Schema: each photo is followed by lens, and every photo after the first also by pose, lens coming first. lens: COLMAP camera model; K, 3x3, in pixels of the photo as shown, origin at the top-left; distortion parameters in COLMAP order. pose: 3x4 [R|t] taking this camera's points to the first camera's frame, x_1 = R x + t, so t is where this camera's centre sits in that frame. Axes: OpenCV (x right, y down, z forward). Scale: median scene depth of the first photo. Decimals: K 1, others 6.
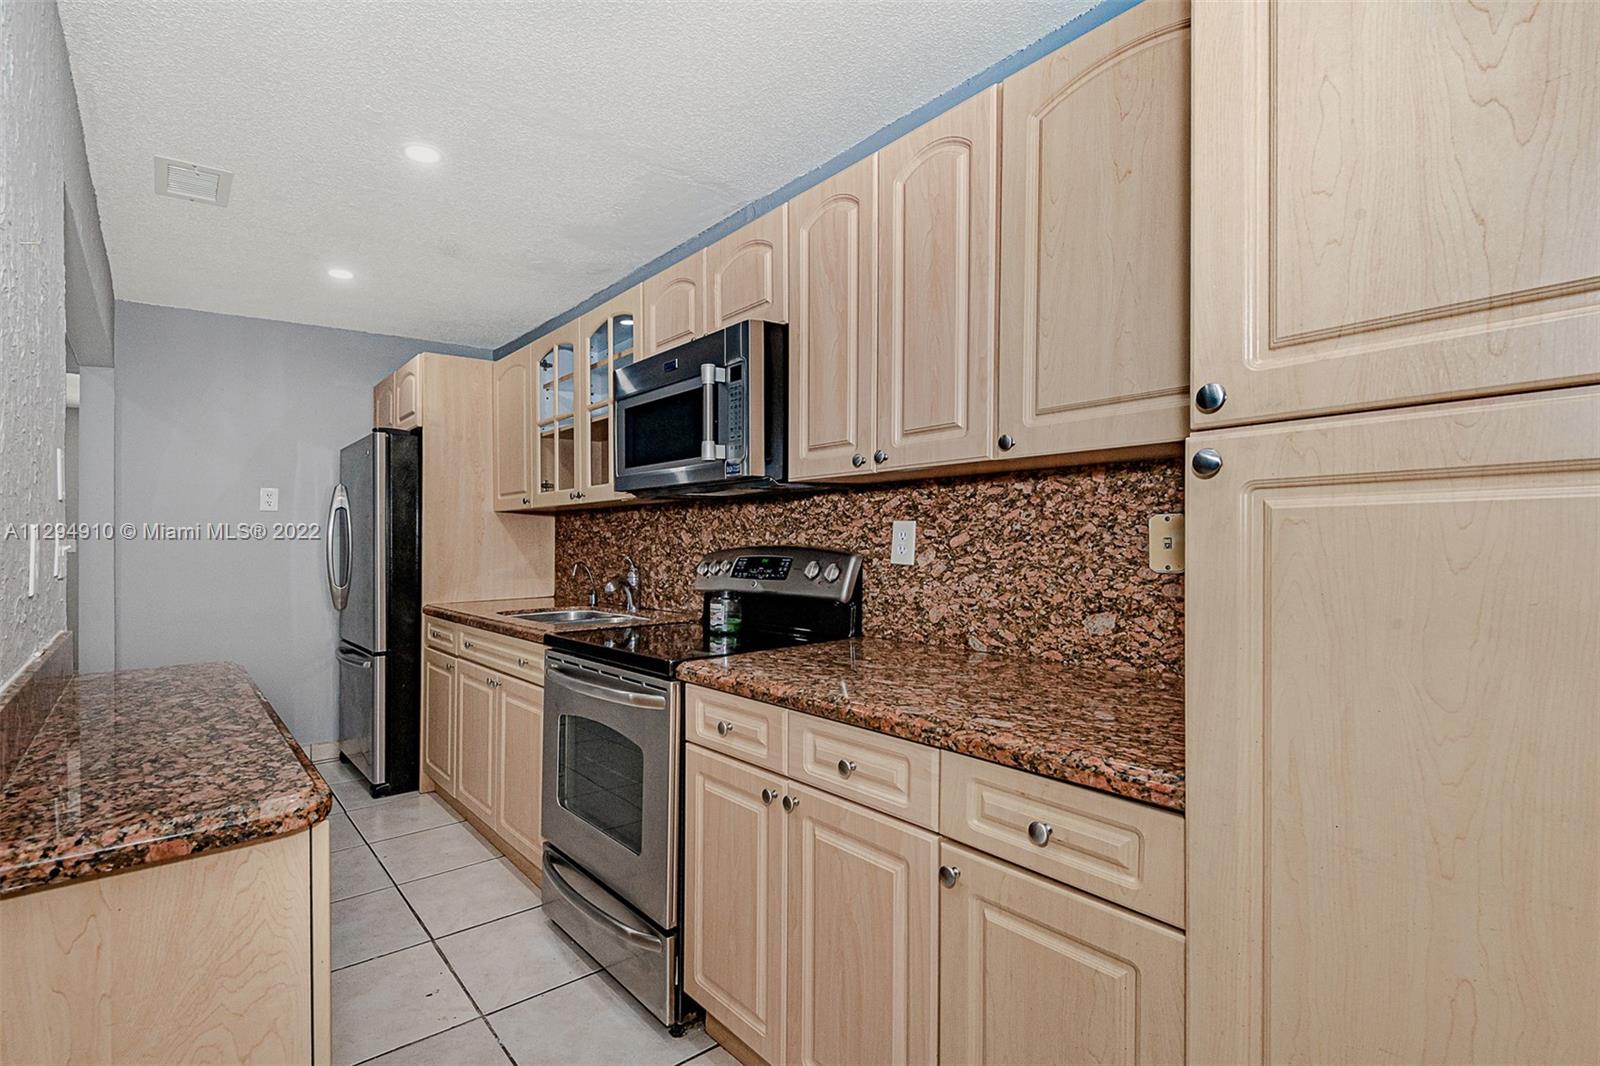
lens RADIAL K [[797.8, 0, 803.9], [0, 797.8, 505.3], [0, 0, 1]] dist [0.013705, -0.000332]
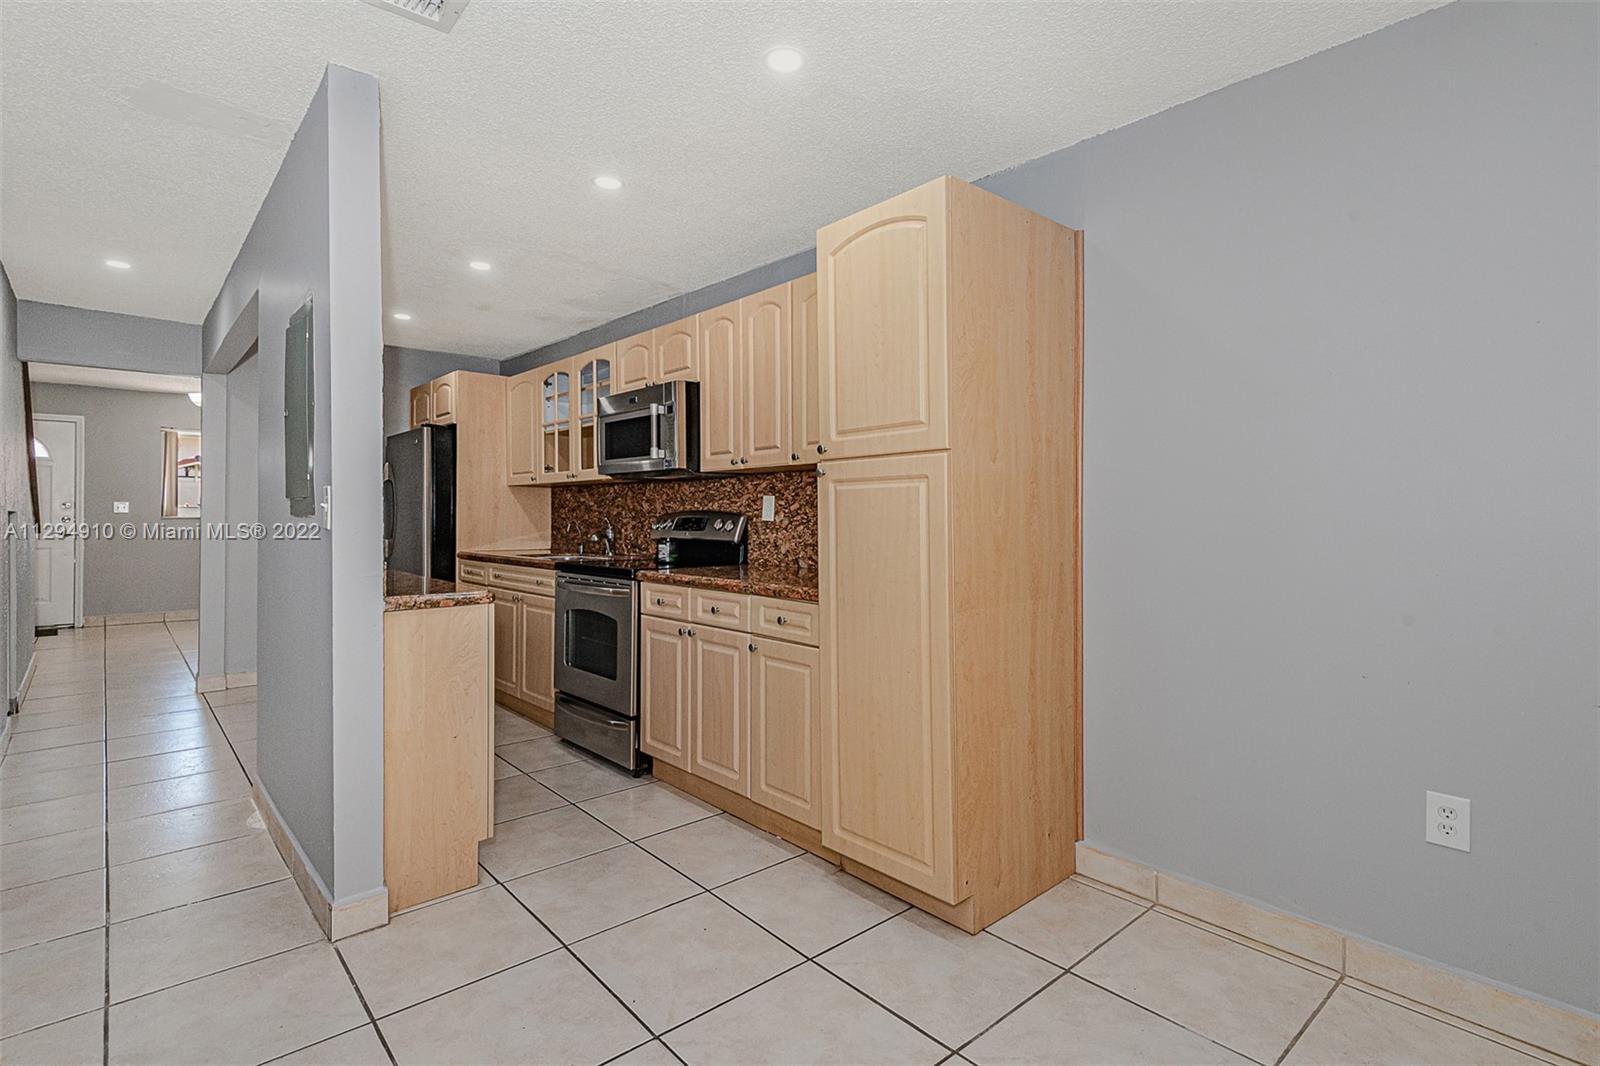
lens RADIAL K [[751.7, 0, 798.8], [0, 751.7, 557.0], [0, 0, 1]] dist [0.017598, -0.000486]
pose [[0.999057, 0.015702, 0.040470, 0.109272], [-0.019418, 0.995466, 0.093112, -0.001114], [-0.038825, -0.093810, 0.994833, -0.552705]]
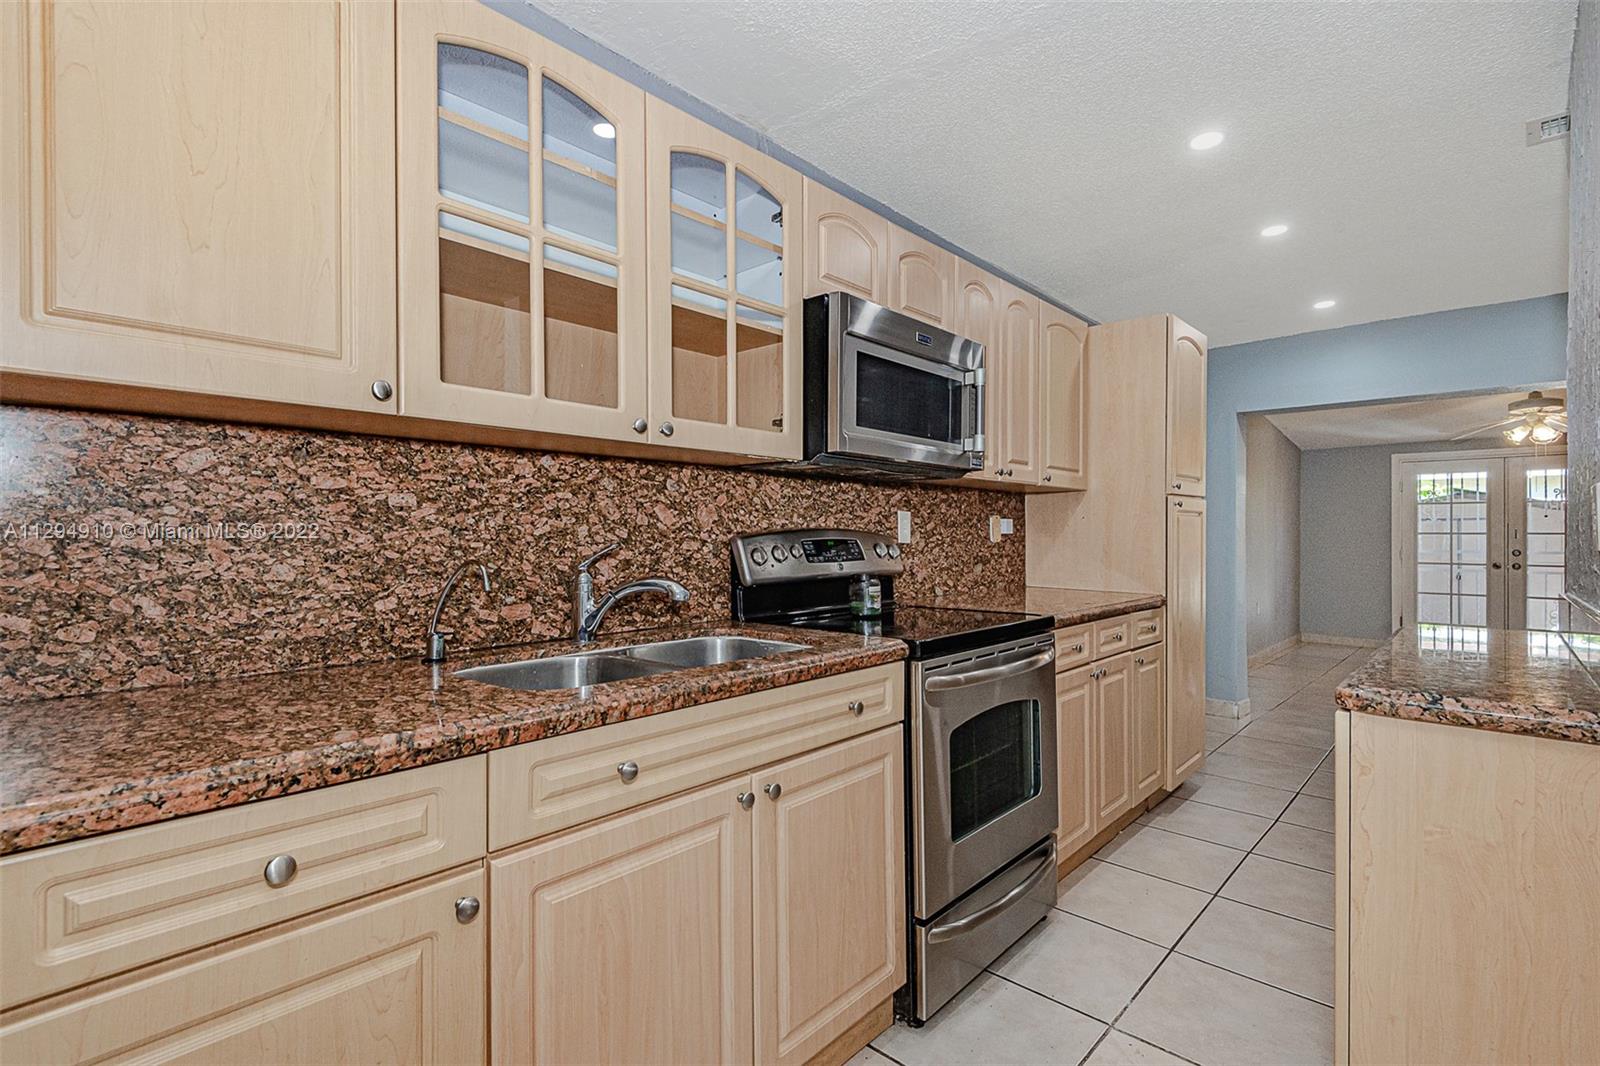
lens RADIAL K [[923.5, 0, 582.8], [0, 923.5, 536.1], [0, 0, 1]] dist [0.004149, 0.001376]
pose [[-0.129908, 0.010760, 0.991468, -1.181434], [-0.040453, 0.999051, -0.016143, 0.094734], [-0.990701, -0.042205, -0.129349, 1.508221]]
